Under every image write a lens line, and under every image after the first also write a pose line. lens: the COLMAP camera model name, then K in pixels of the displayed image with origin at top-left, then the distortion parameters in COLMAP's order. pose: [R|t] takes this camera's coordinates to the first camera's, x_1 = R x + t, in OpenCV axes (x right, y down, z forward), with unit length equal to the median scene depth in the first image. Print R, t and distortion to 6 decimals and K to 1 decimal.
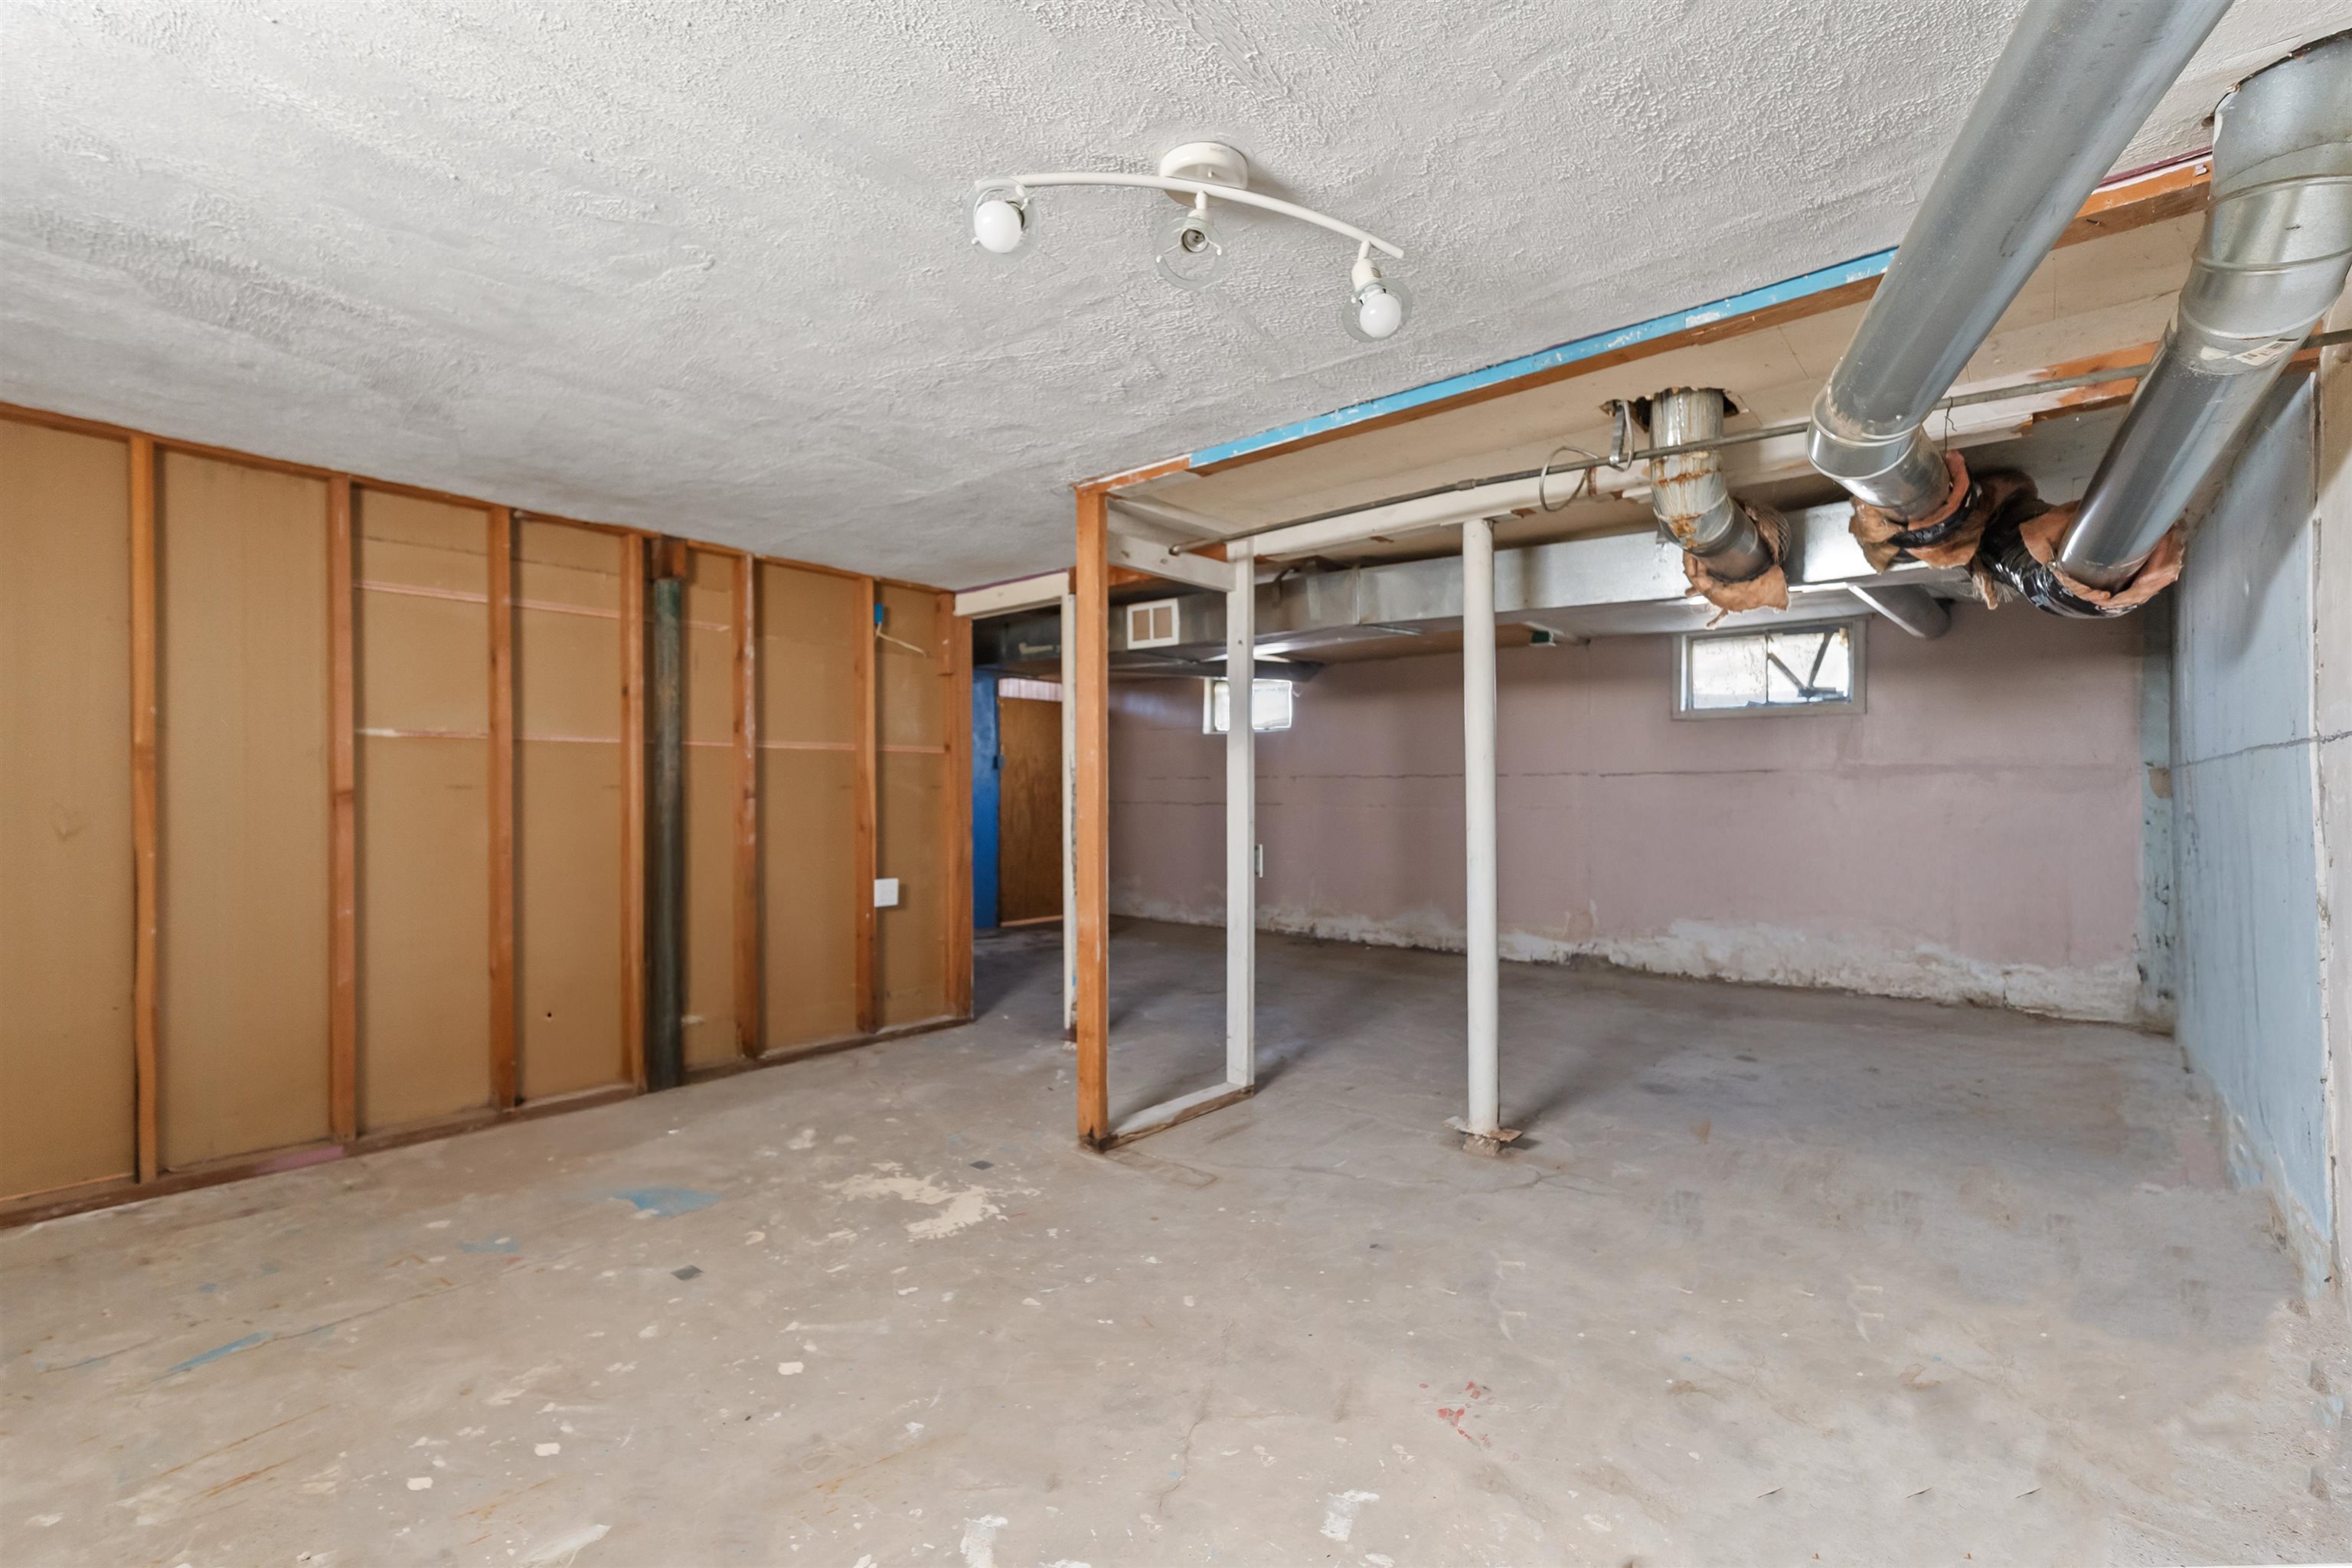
lens RADIAL K [[995.0, 0, 1160.0], [0, 995.0, 796.6], [0, 0, 1]] dist [0.002670, 0.000219]
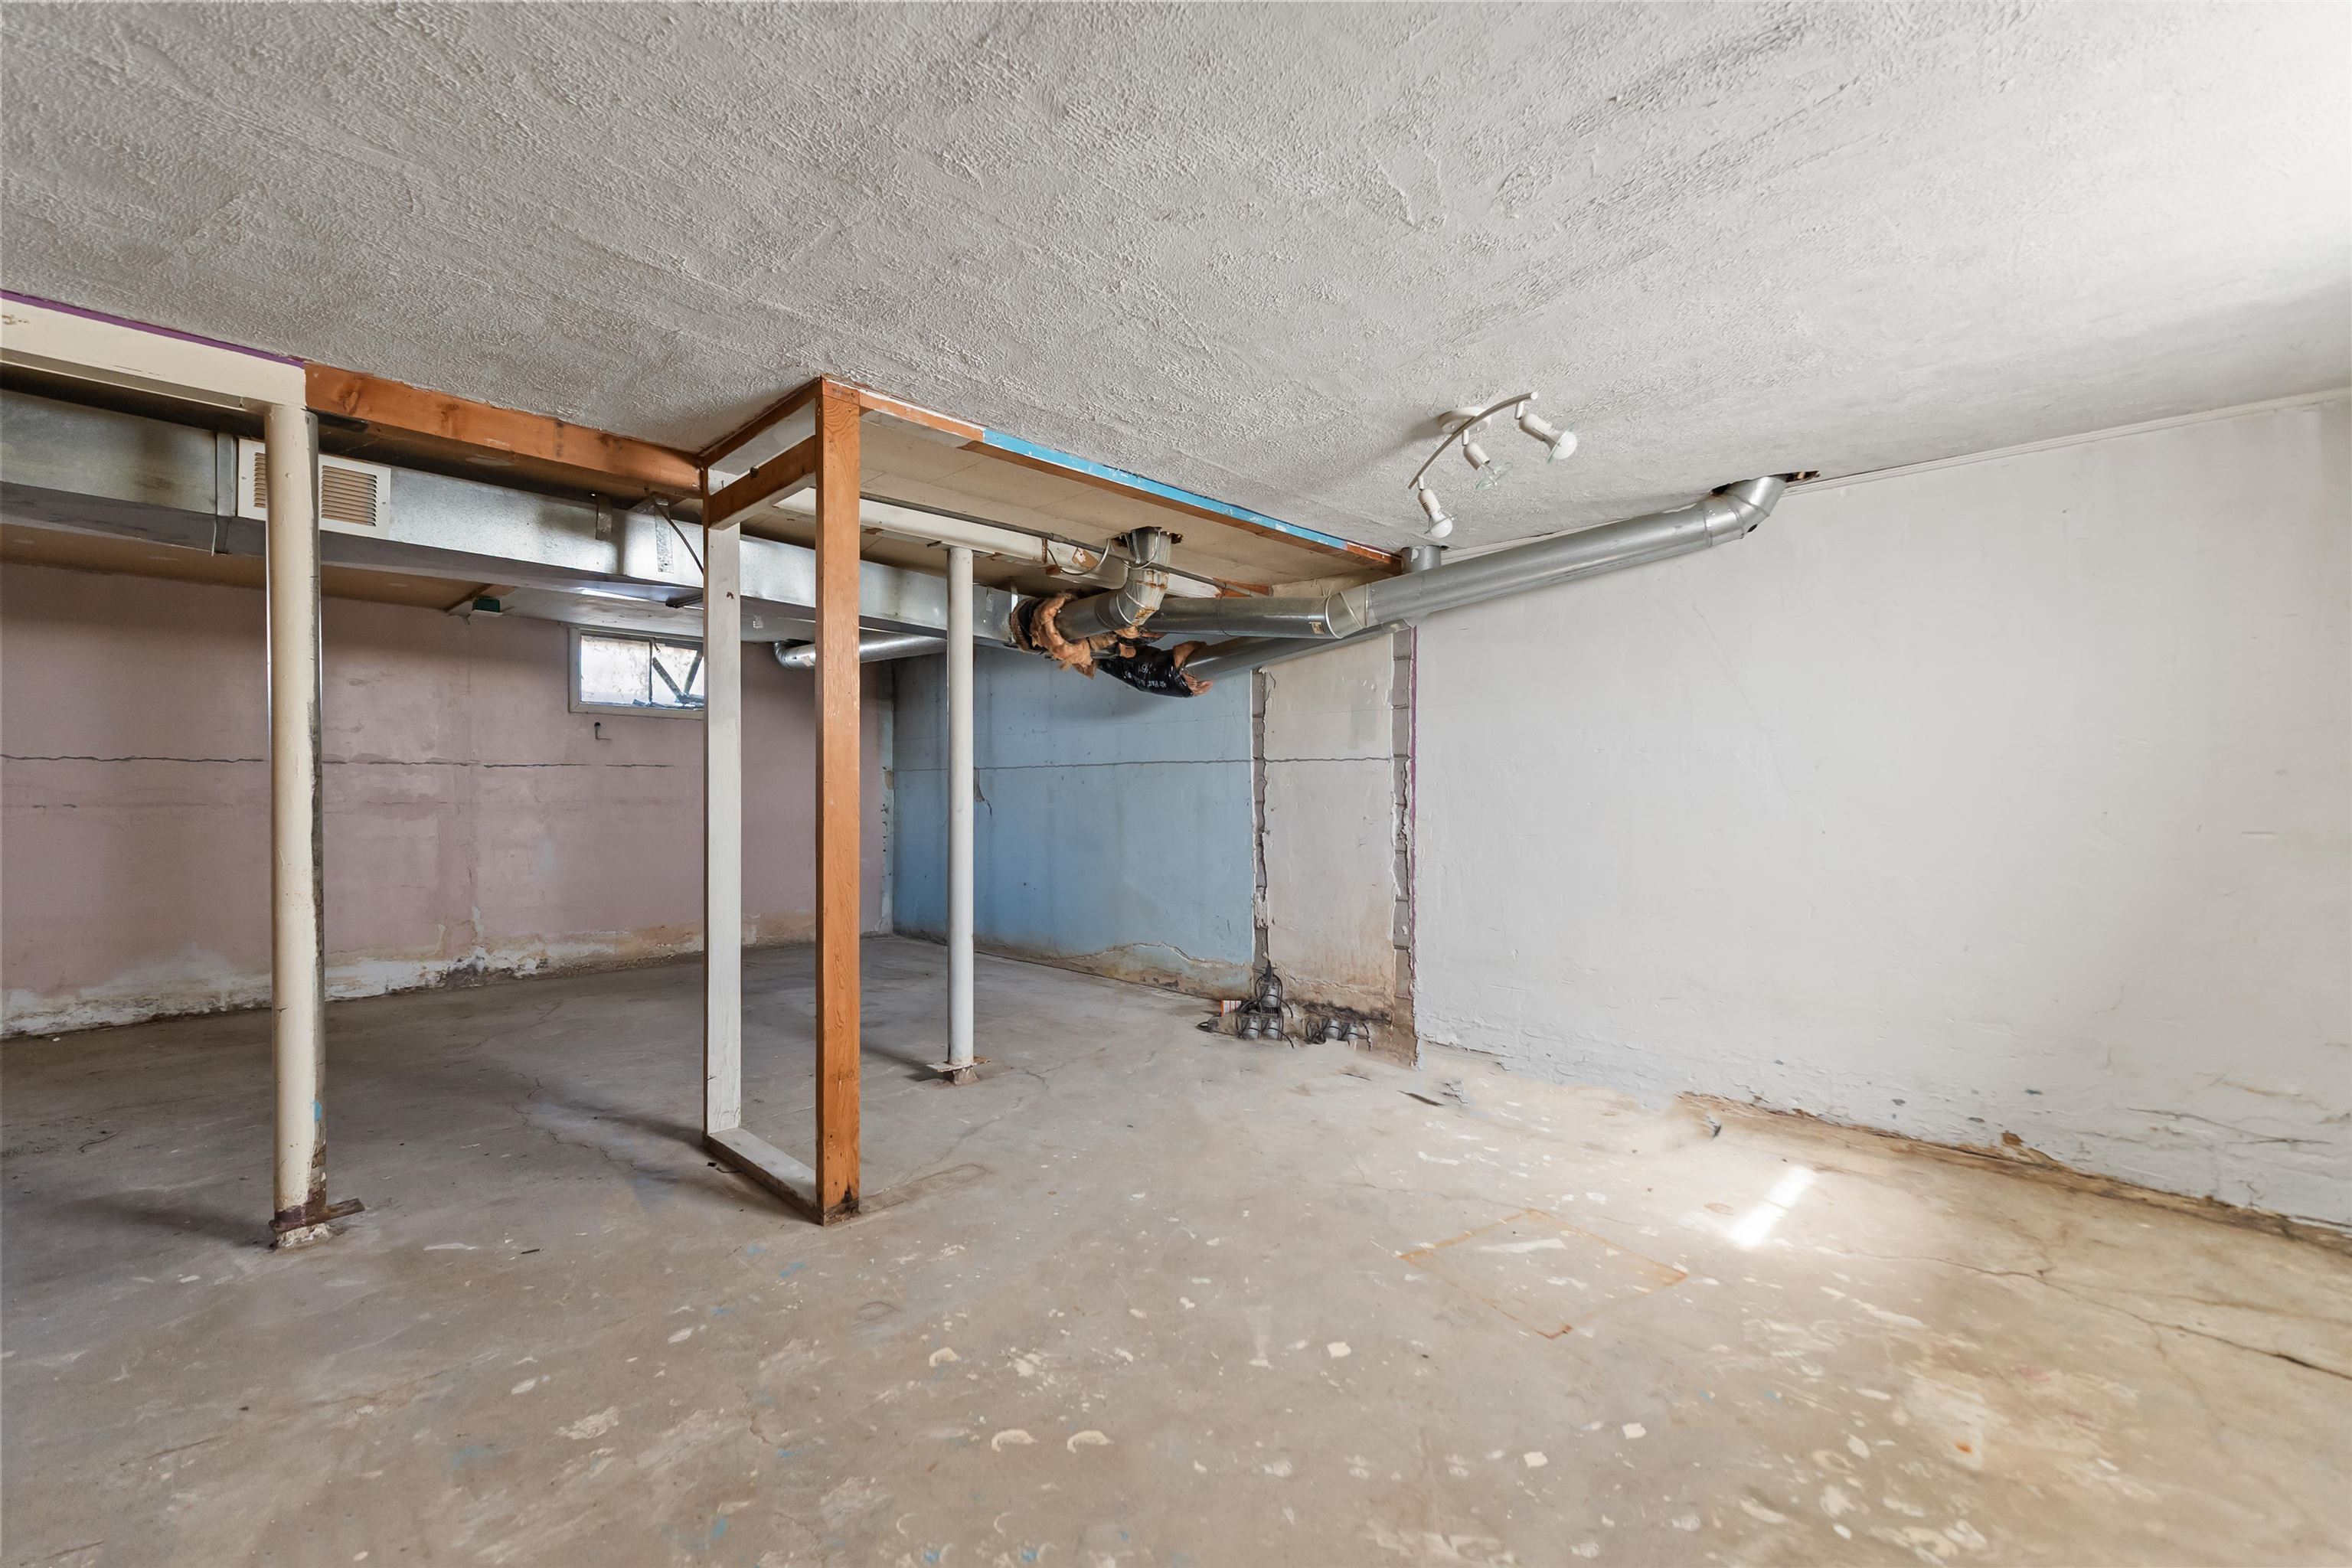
lens RADIAL K [[995.0, 0, 1160.0], [0, 995.0, 796.6], [0, 0, 1]] dist [0.002670, 0.000219]
pose [[0.066284, -0.003027, 0.997796, -0.865305], [0.005479, 0.999981, 0.002670, 0.015514], [-0.997786, 0.005290, 0.066300, 0.704446]]
